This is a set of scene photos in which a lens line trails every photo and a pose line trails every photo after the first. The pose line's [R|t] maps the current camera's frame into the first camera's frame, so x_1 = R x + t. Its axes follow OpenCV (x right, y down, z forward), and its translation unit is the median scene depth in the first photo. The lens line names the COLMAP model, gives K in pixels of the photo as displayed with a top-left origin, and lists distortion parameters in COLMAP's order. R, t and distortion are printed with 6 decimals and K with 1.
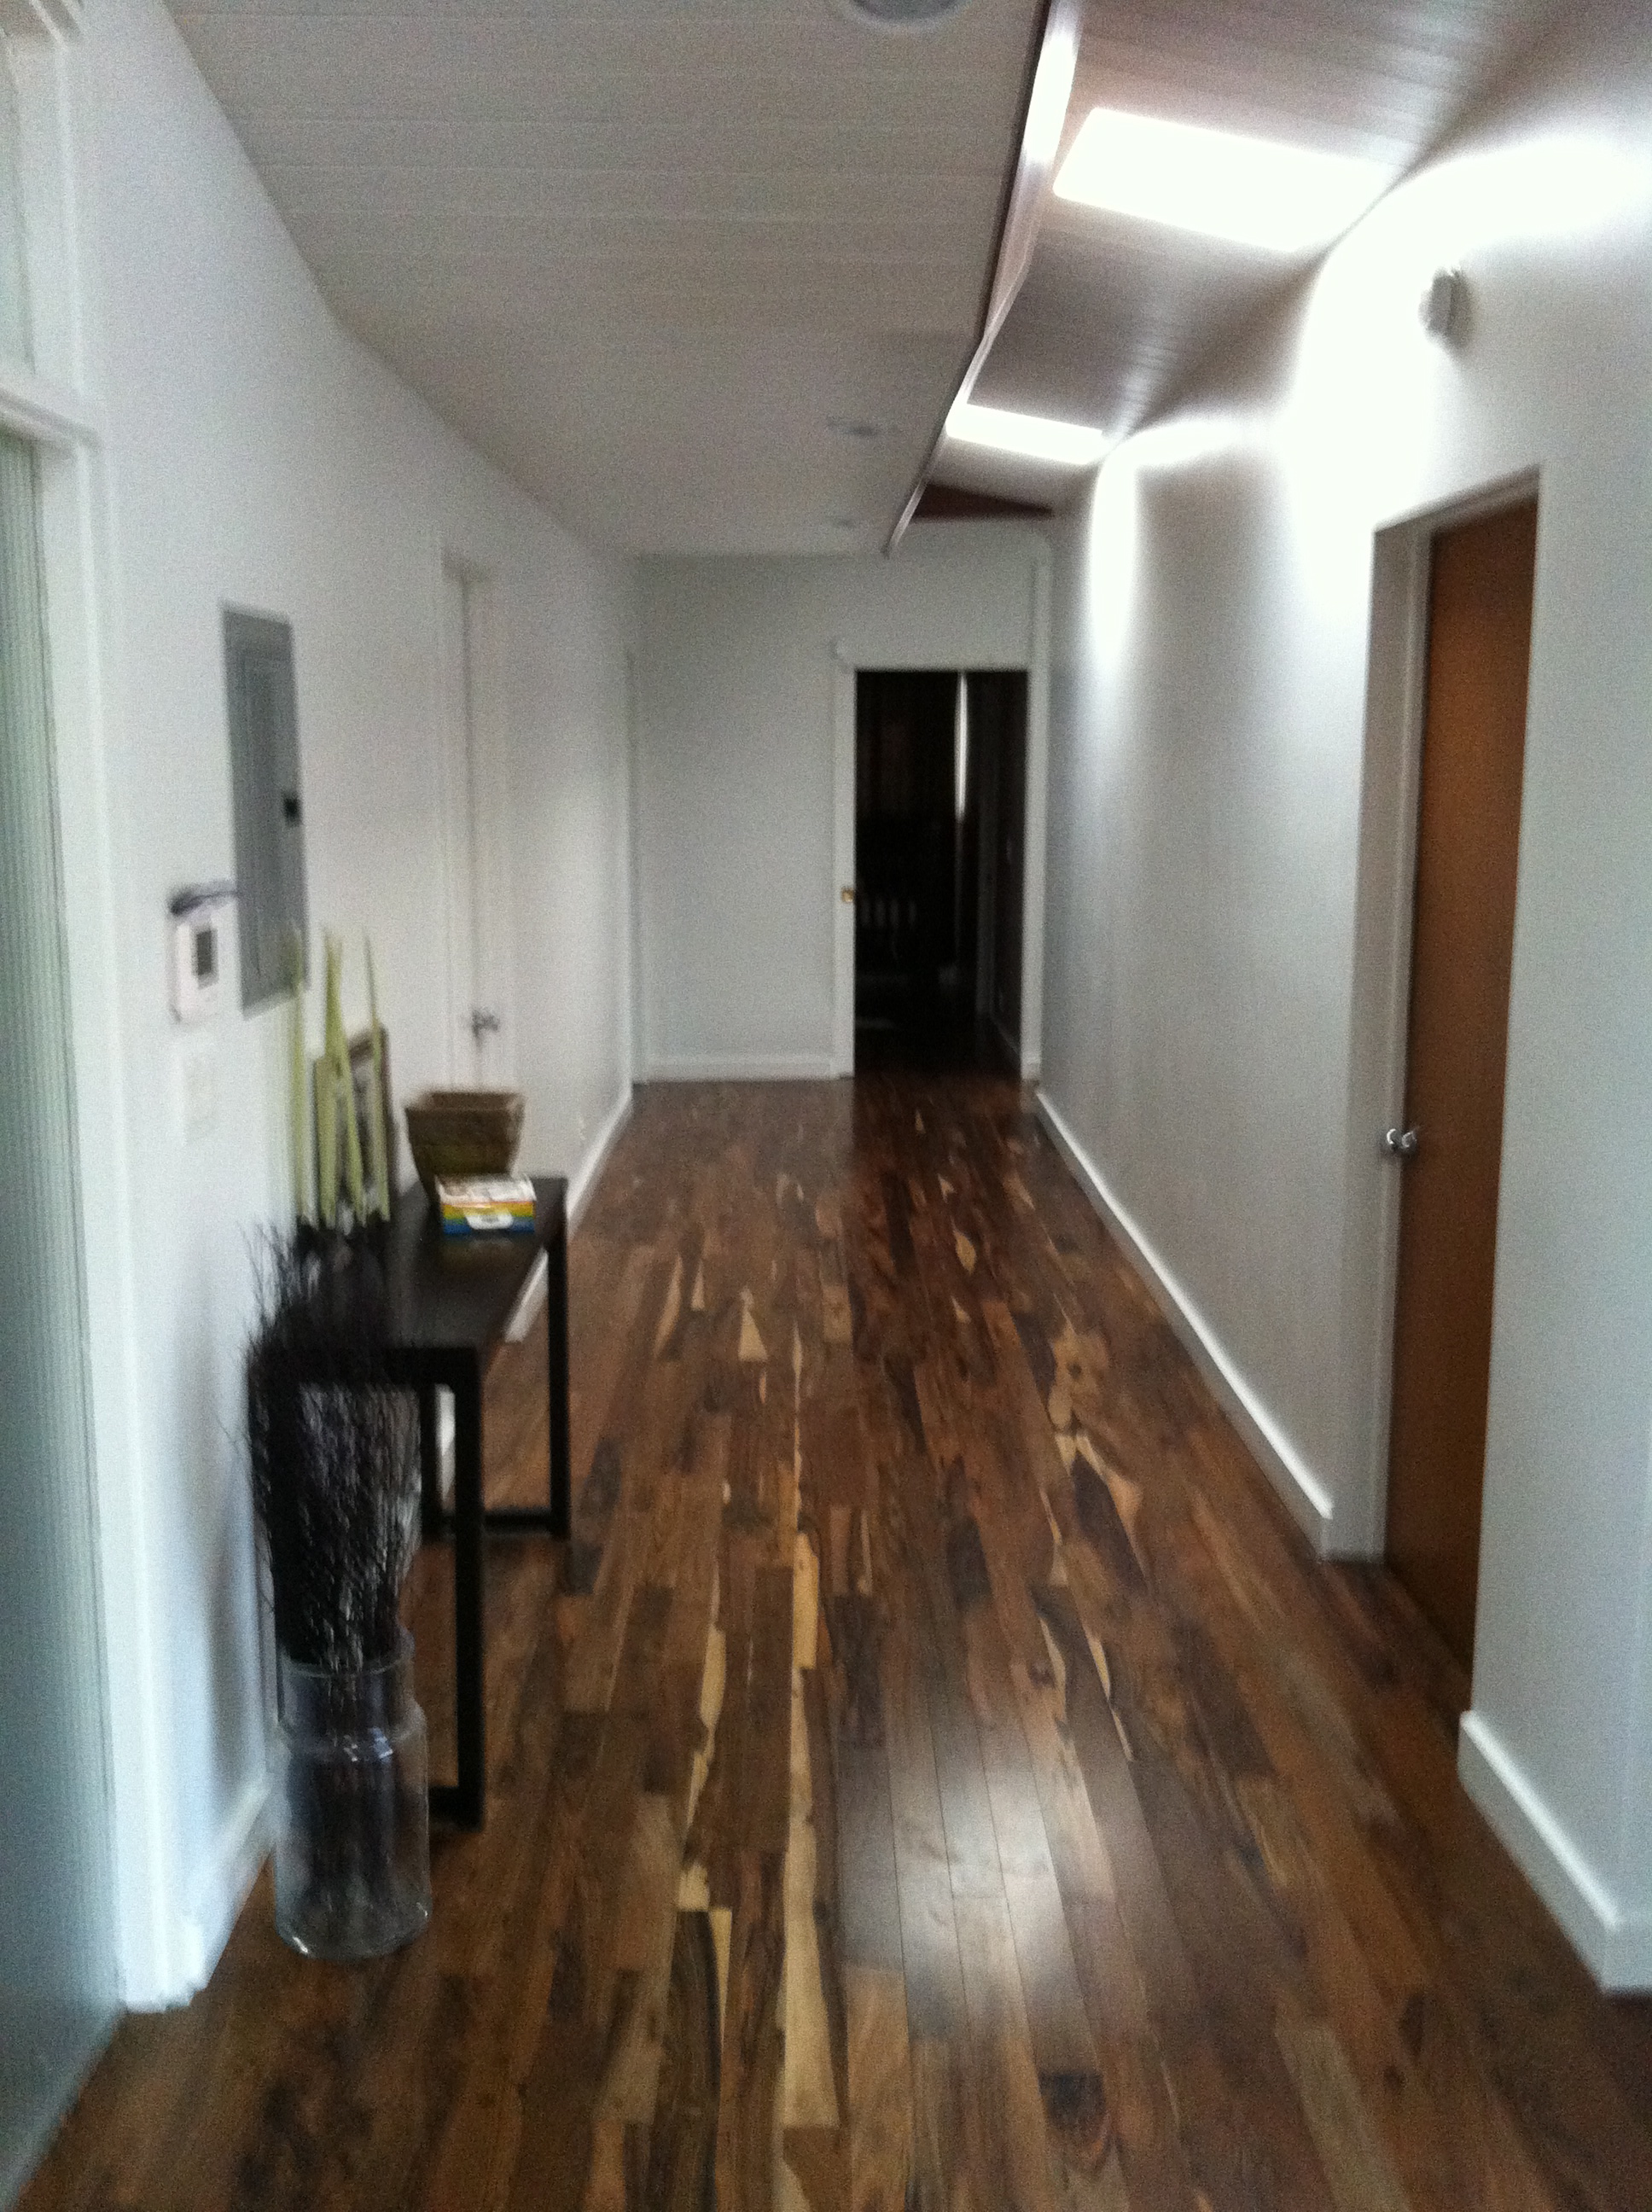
lens RADIAL K [[2073.8, 0, 826.0], [0, 2073.8, 1106.0], [0, 0, 1]] dist [0.003927, 0.001108]
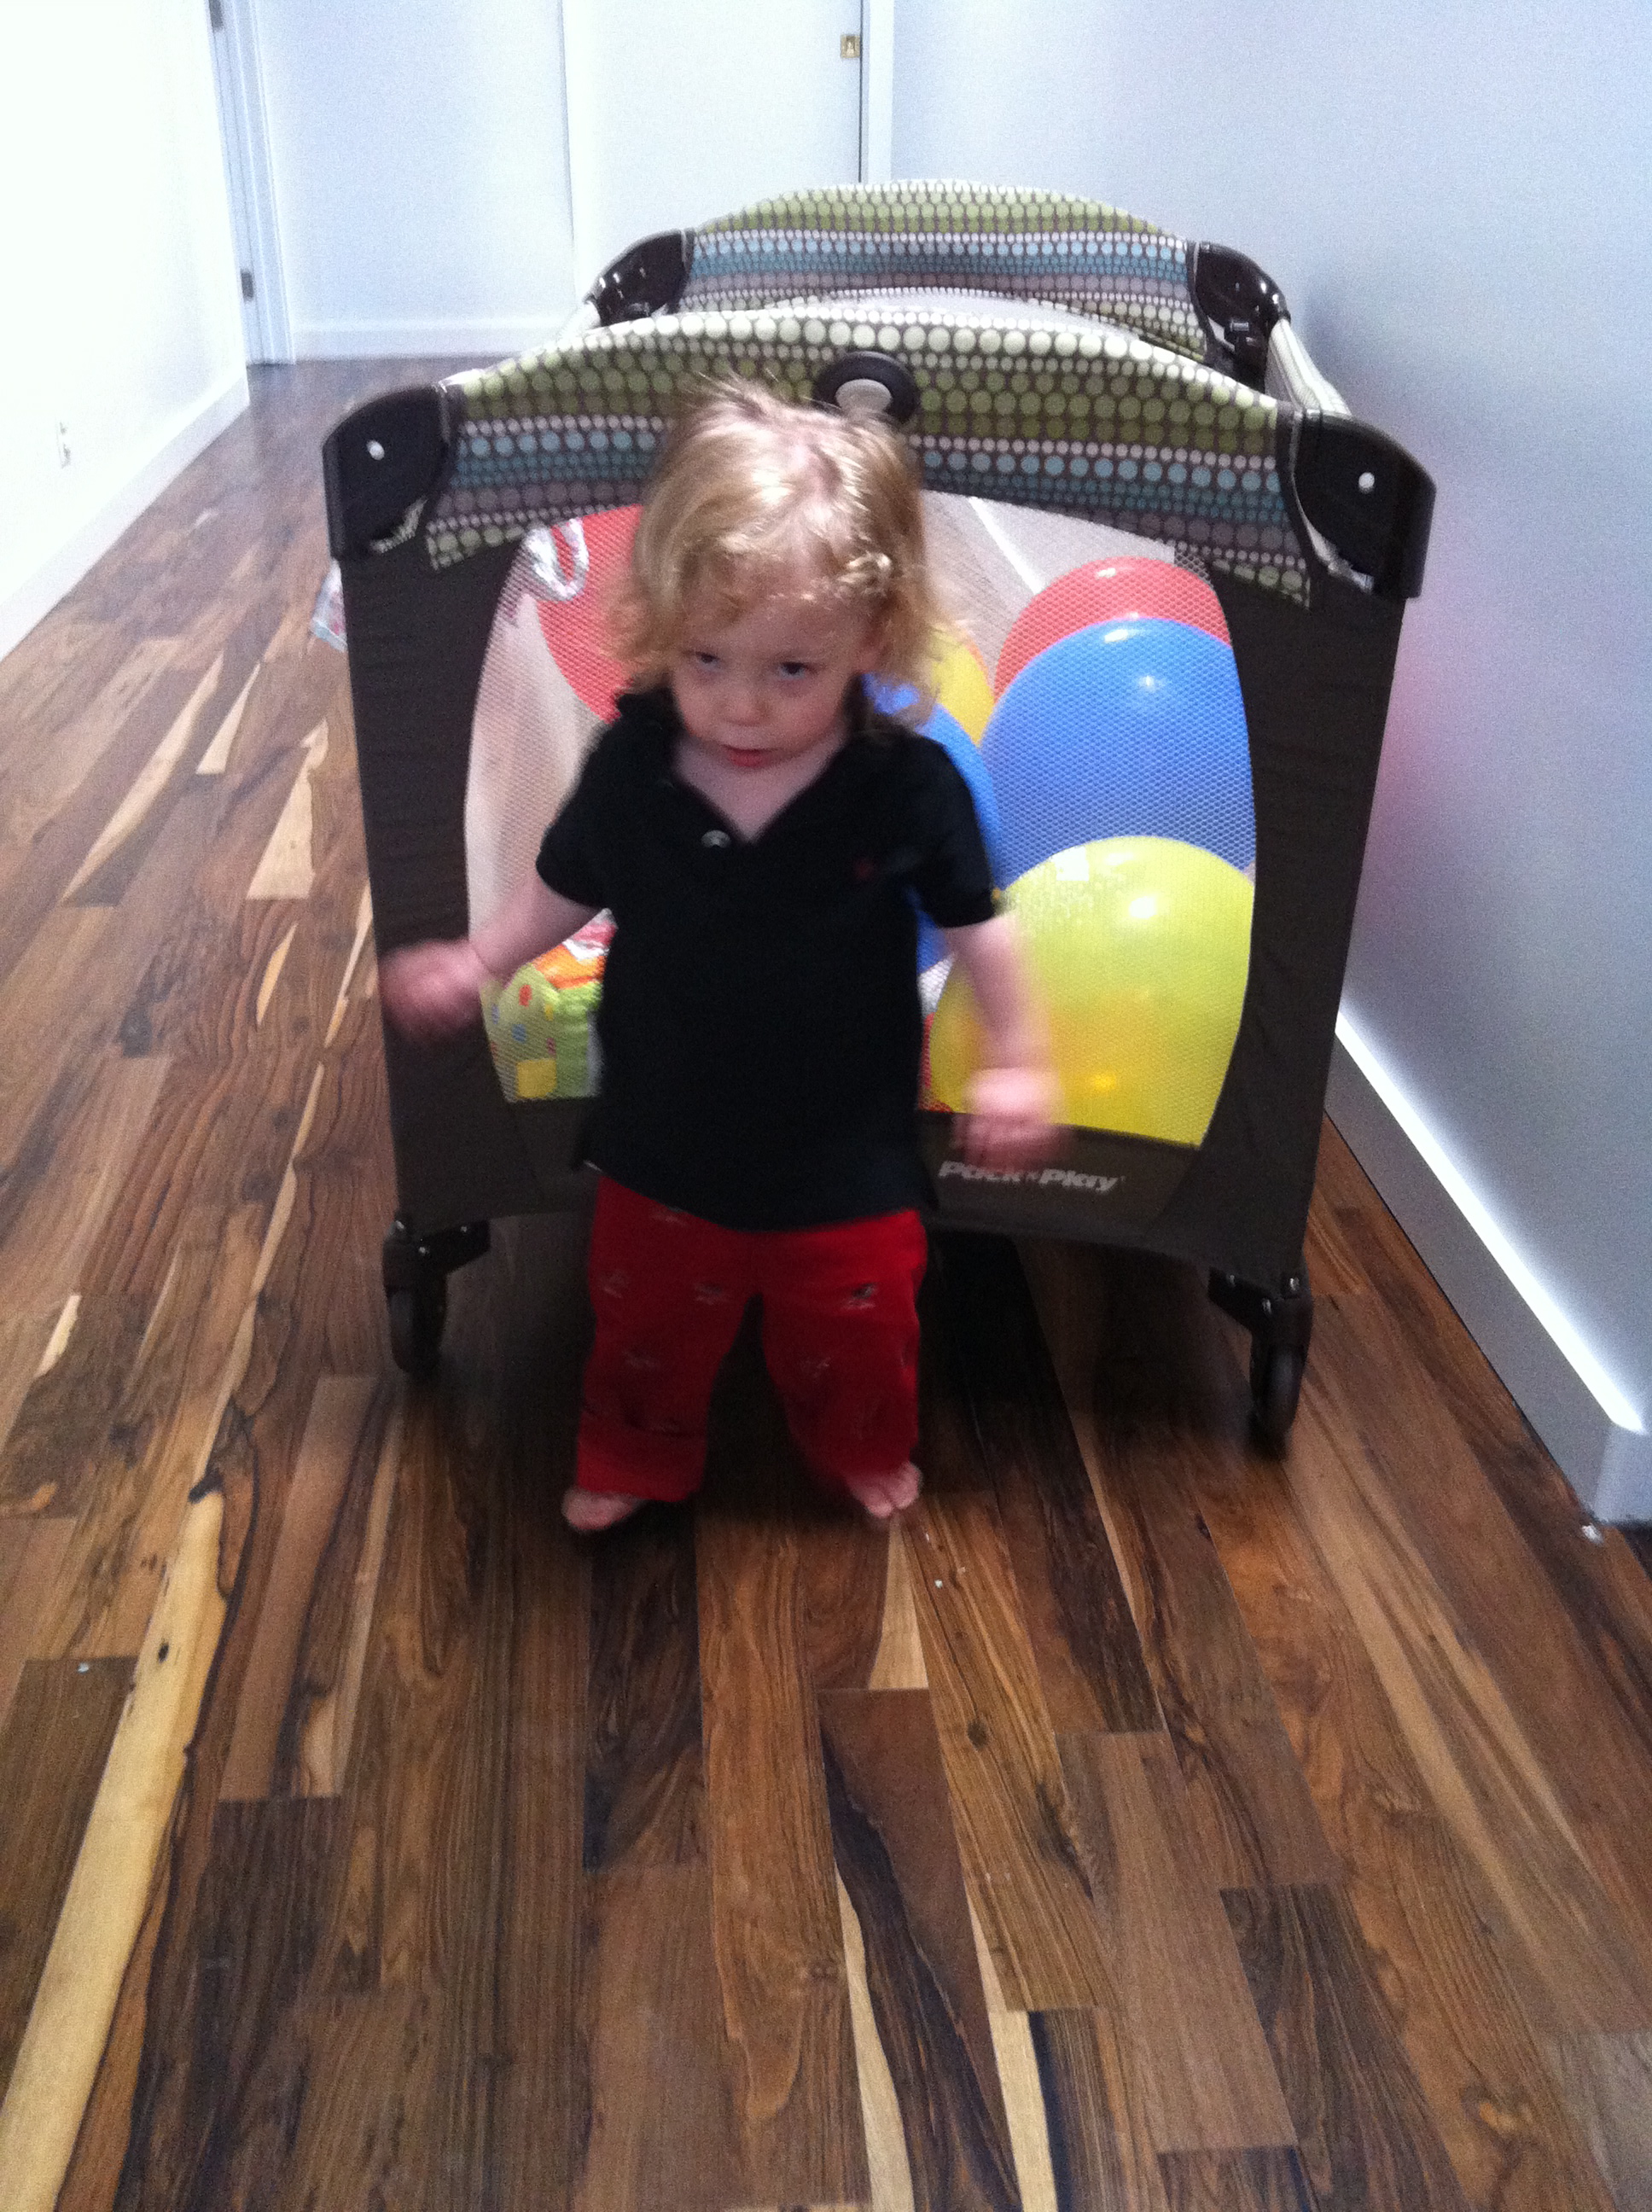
lens RADIAL K [[2073.8, 0, 826.0], [0, 2073.8, 1106.0], [0, 0, 1]] dist [0.003927, 0.001108]
pose [[0.997677, -0.028539, 0.061860, 0.078032], [0.008152, 0.951511, 0.307507, 0.027645], [-0.067636, -0.306288, 0.949533, 0.674517]]
